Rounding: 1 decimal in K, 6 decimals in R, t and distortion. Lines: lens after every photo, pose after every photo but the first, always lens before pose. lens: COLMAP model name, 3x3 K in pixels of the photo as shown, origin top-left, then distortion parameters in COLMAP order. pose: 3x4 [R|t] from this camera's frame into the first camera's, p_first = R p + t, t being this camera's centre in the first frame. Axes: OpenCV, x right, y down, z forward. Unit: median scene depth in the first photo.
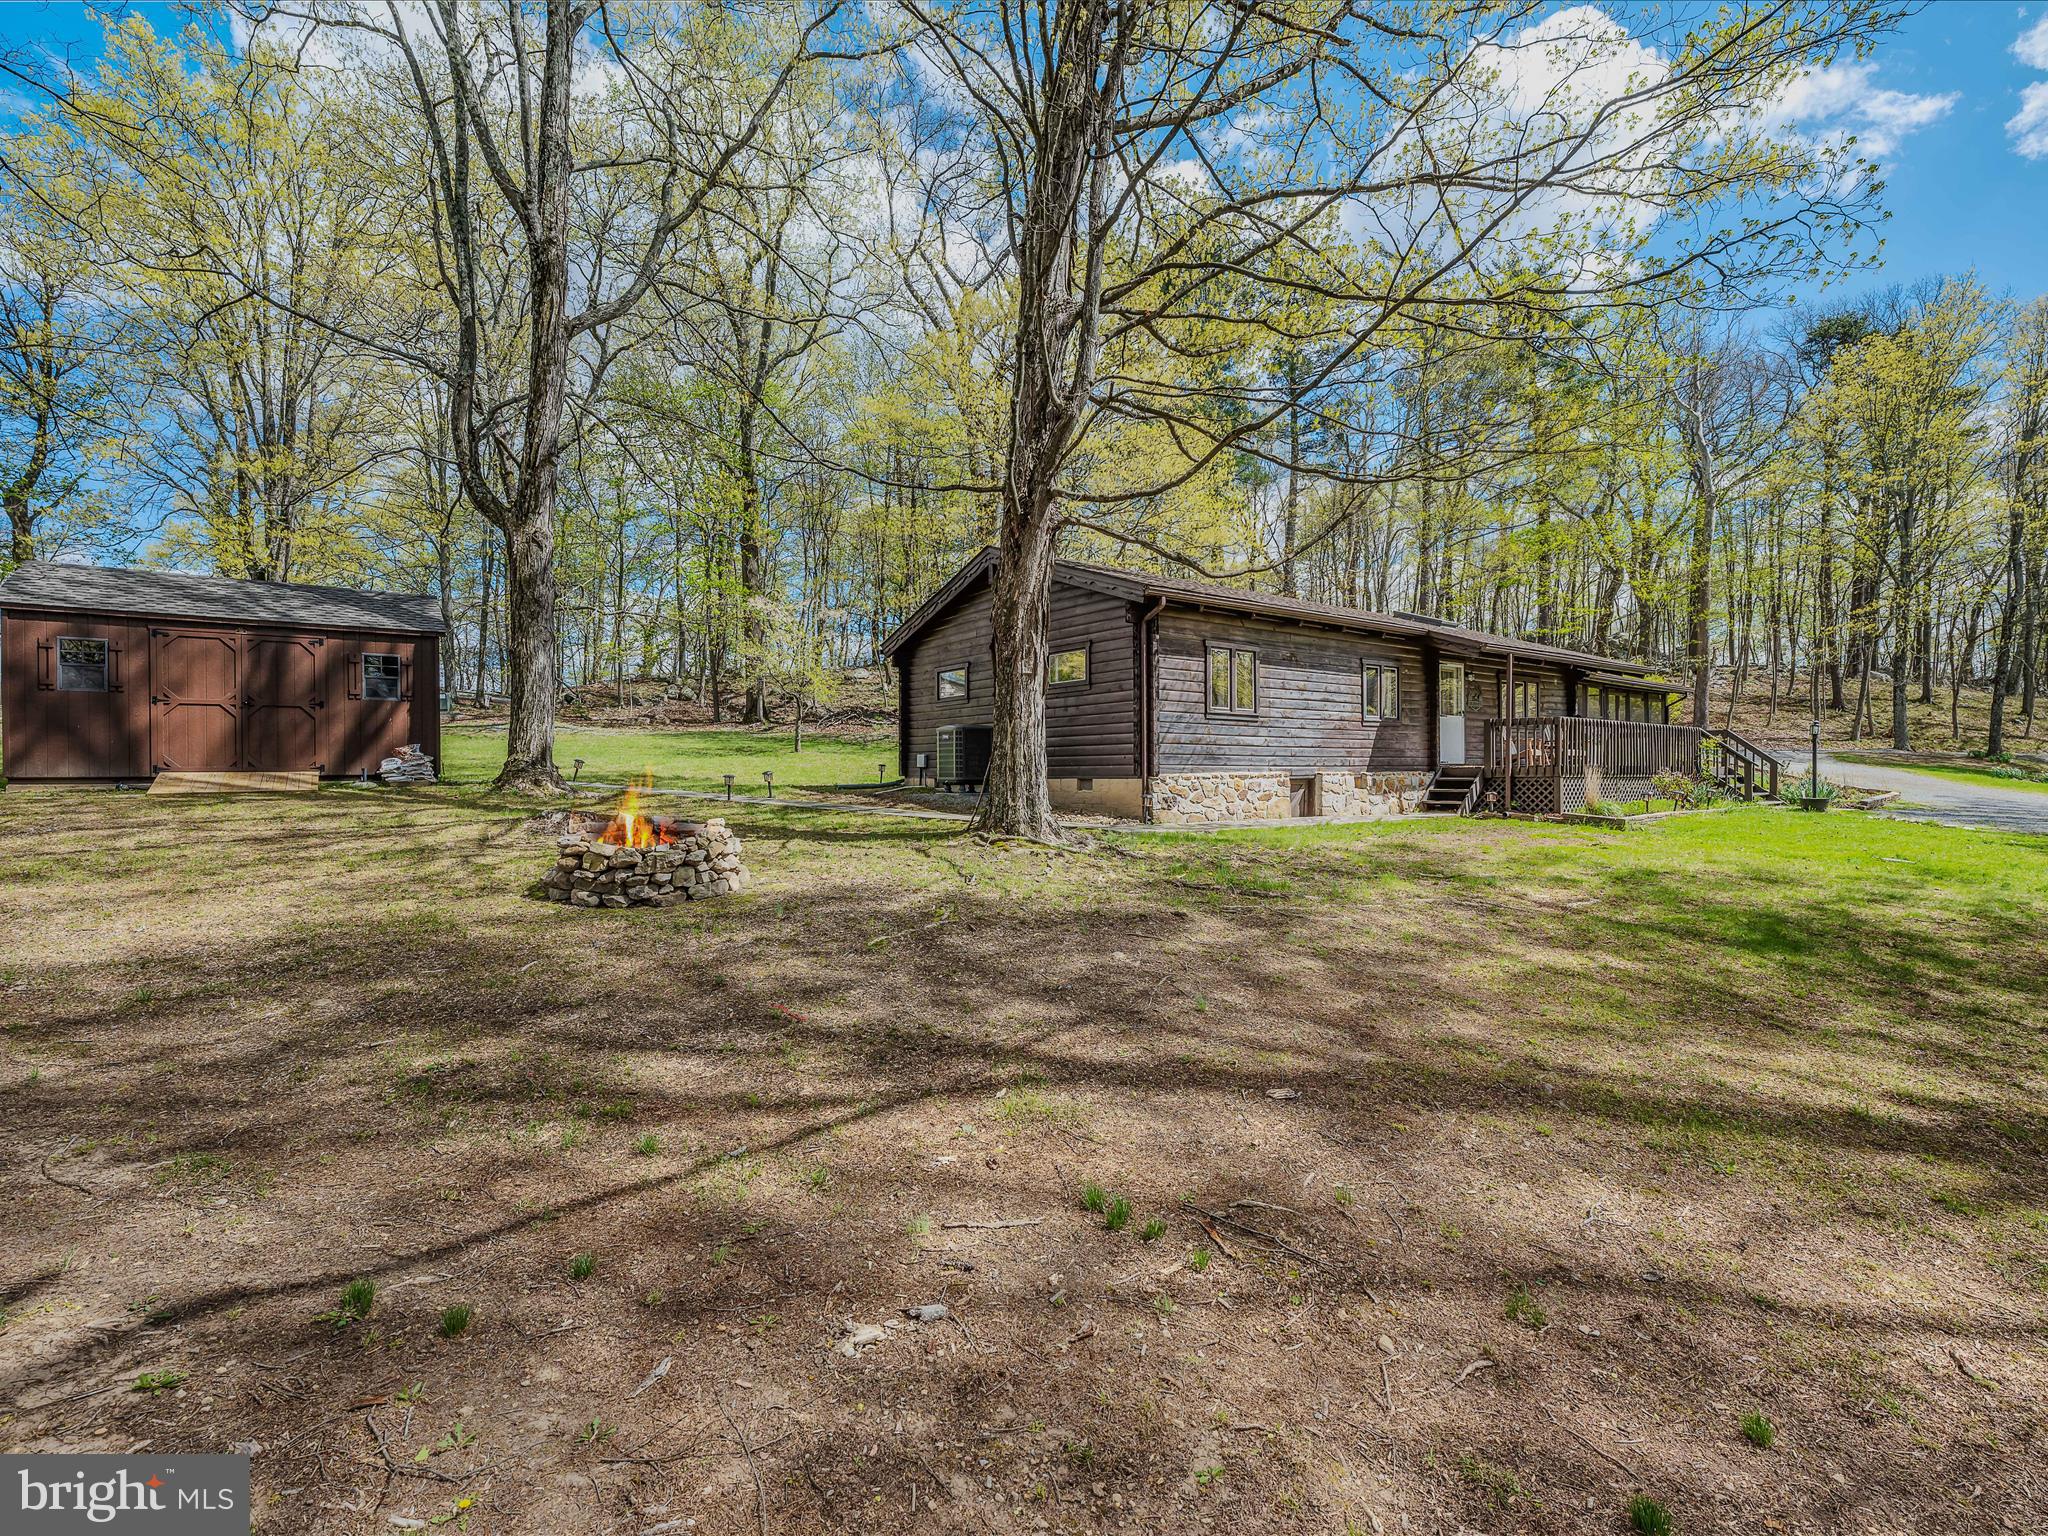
lens RADIAL K [[992.4, 0, 1033.1], [0, 992.4, 772.4], [0, 0, 1]] dist [0.003085, 0.000784]
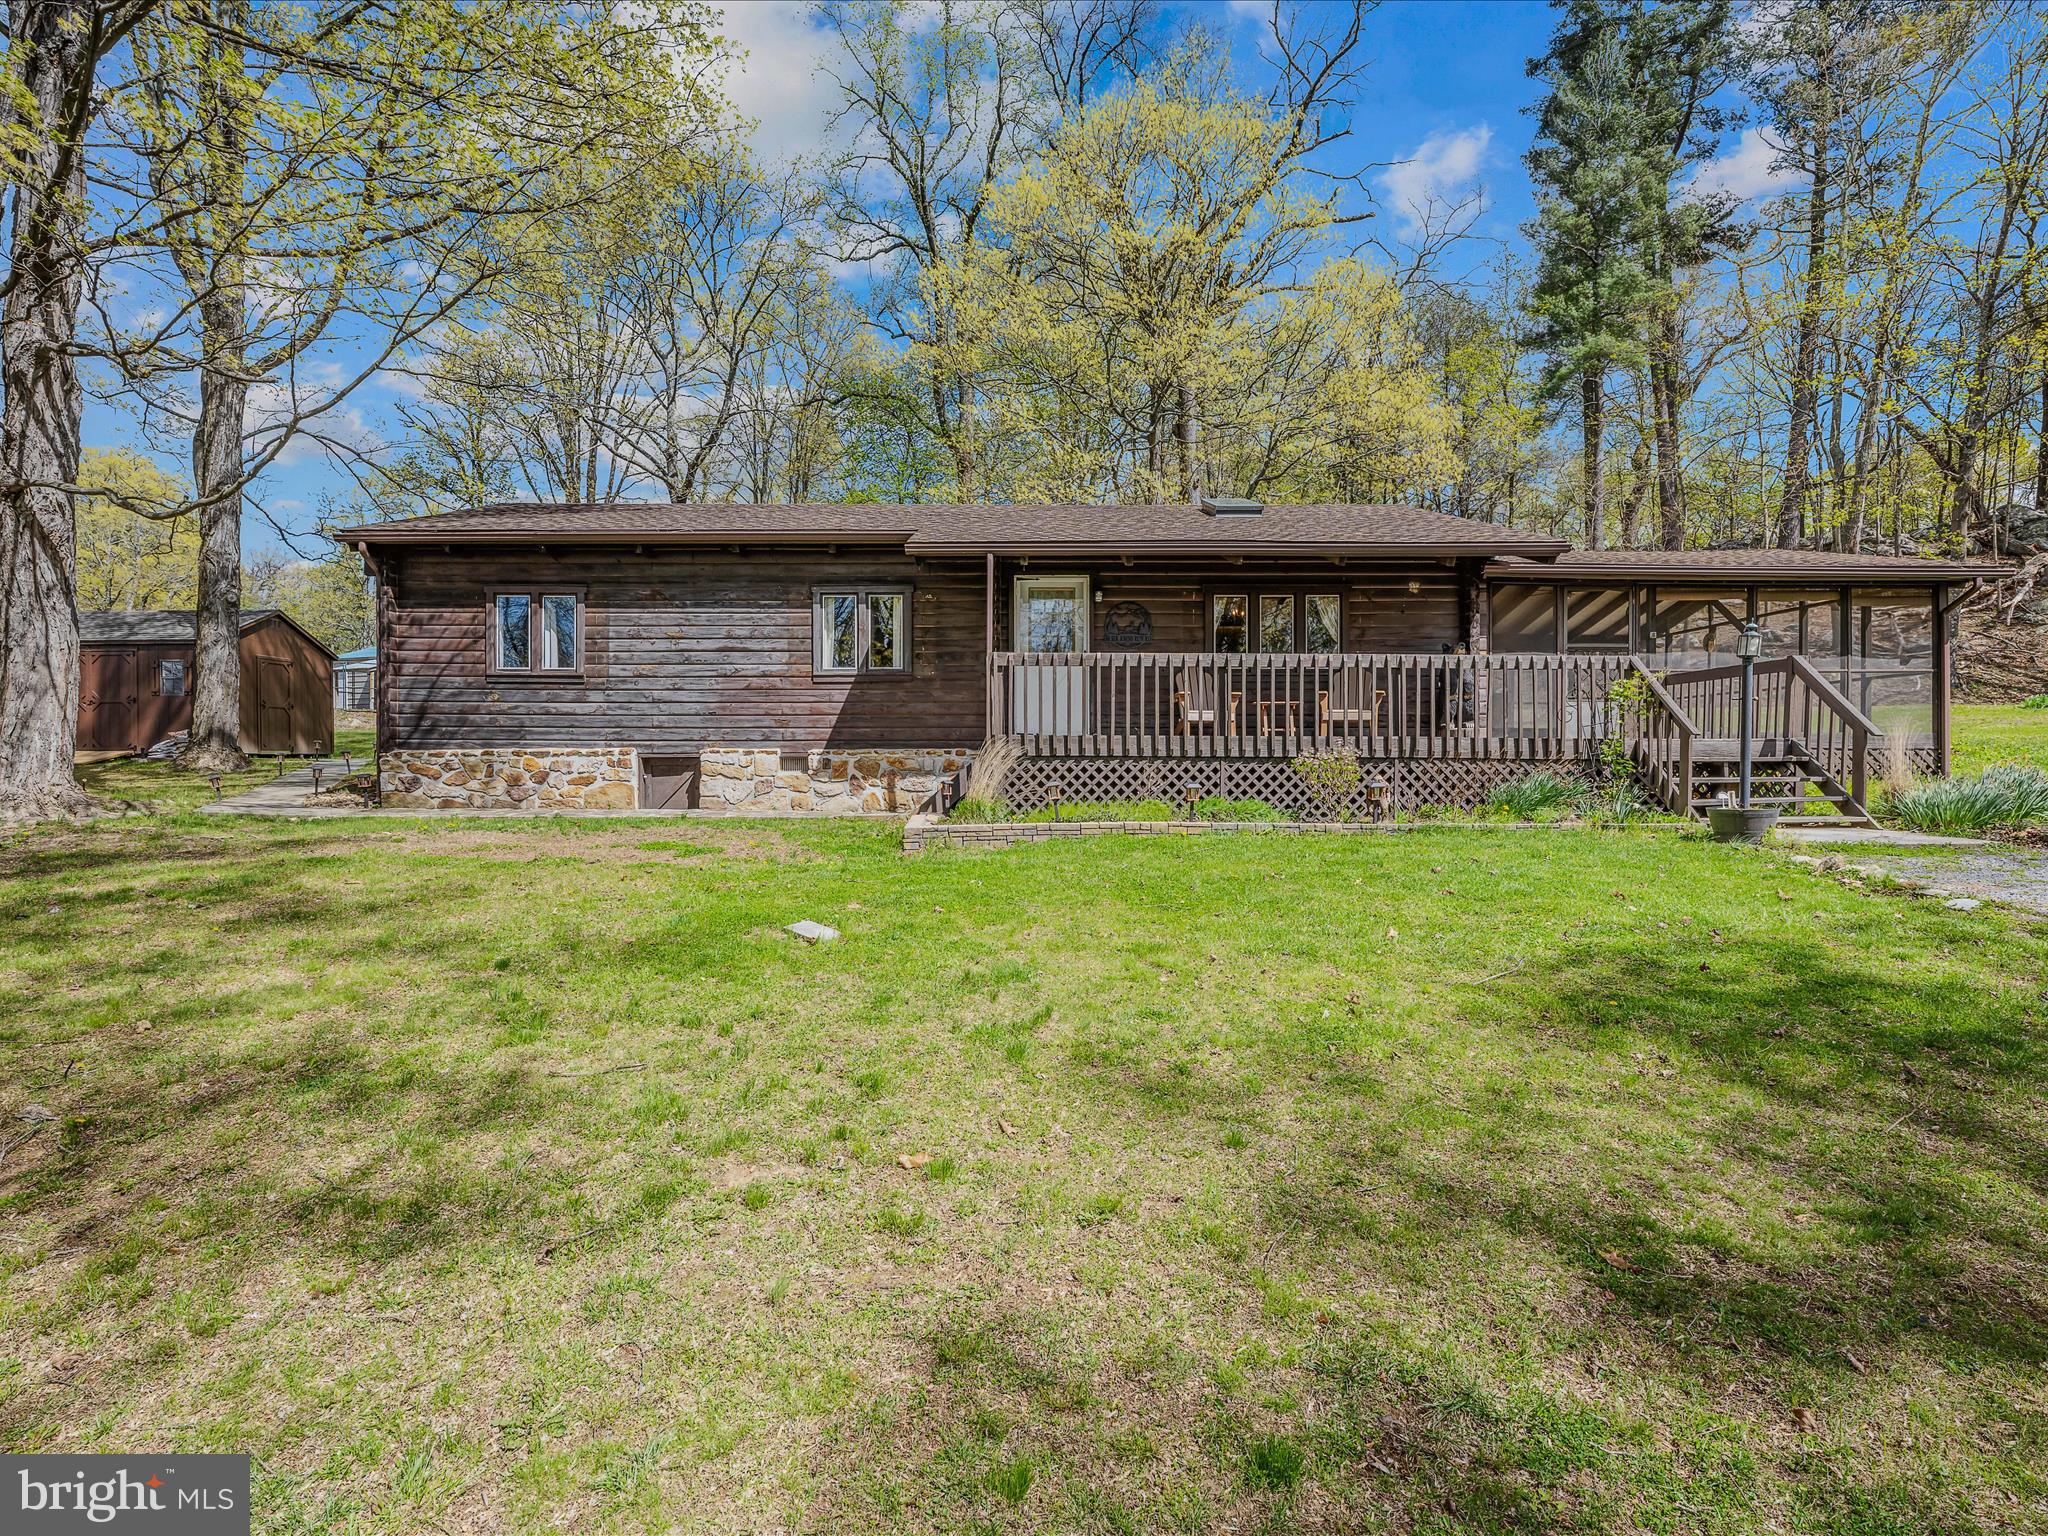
lens RADIAL K [[992.4, 0, 1033.1], [0, 992.4, 772.4], [0, 0, 1]] dist [0.003085, 0.000784]
pose [[0.812743, 0.007585, -0.582573, 0.897785], [-0.003442, 0.999960, 0.008217, 0.010225], [0.582612, -0.004673, 0.812737, 0.540204]]
